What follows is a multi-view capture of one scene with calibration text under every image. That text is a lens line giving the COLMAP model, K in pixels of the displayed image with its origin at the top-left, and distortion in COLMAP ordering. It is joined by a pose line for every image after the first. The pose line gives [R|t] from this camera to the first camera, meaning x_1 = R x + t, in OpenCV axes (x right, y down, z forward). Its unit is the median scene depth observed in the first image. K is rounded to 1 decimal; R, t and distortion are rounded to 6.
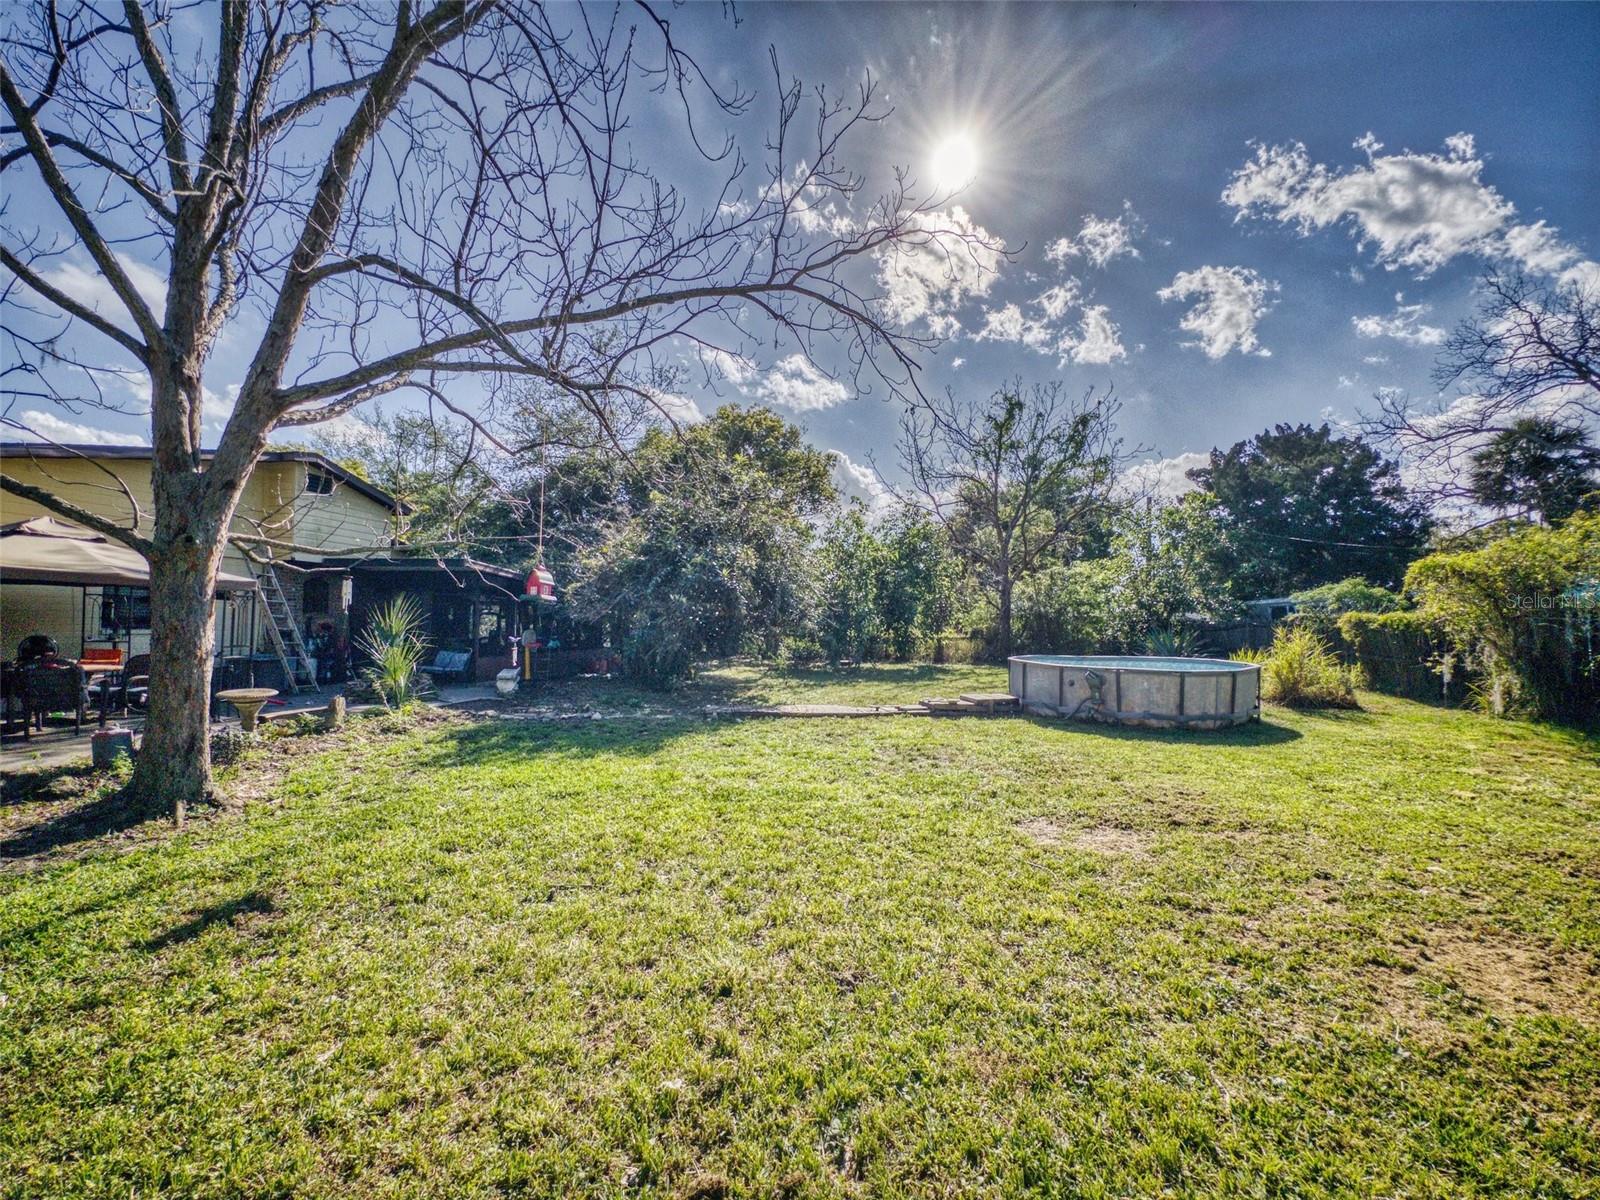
lens RADIAL K [[637.5, 0, 796.9], [0, 637.5, 600.7], [0, 0, 1]] dist [-0.009181, 0.001724]
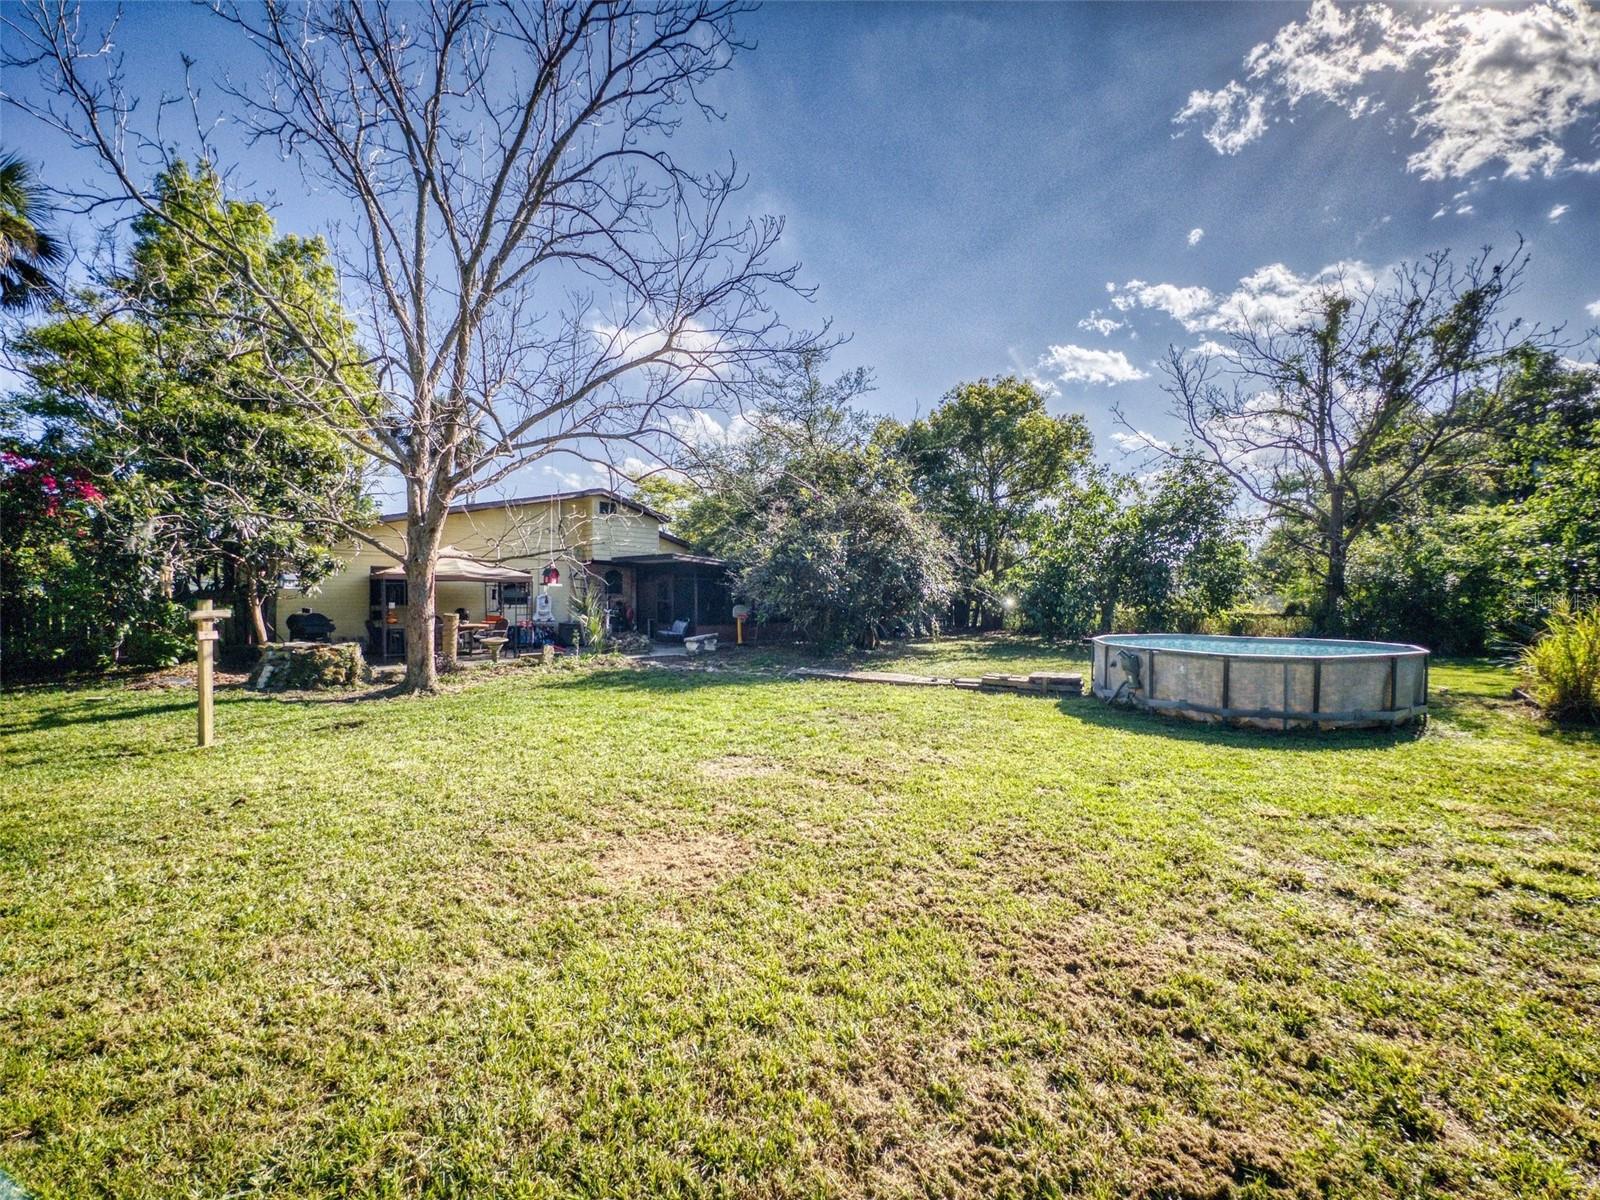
lens RADIAL K [[637.5, 0, 807.3], [0, 637.5, 600.9], [0, 0, 1]] dist [-0.009181, 0.001724]
pose [[0.813452, -0.006226, -0.581599, 0.537639], [0.027578, 0.999231, 0.027876, 0.005342], [0.580978, -0.038715, 0.812998, 0.033302]]
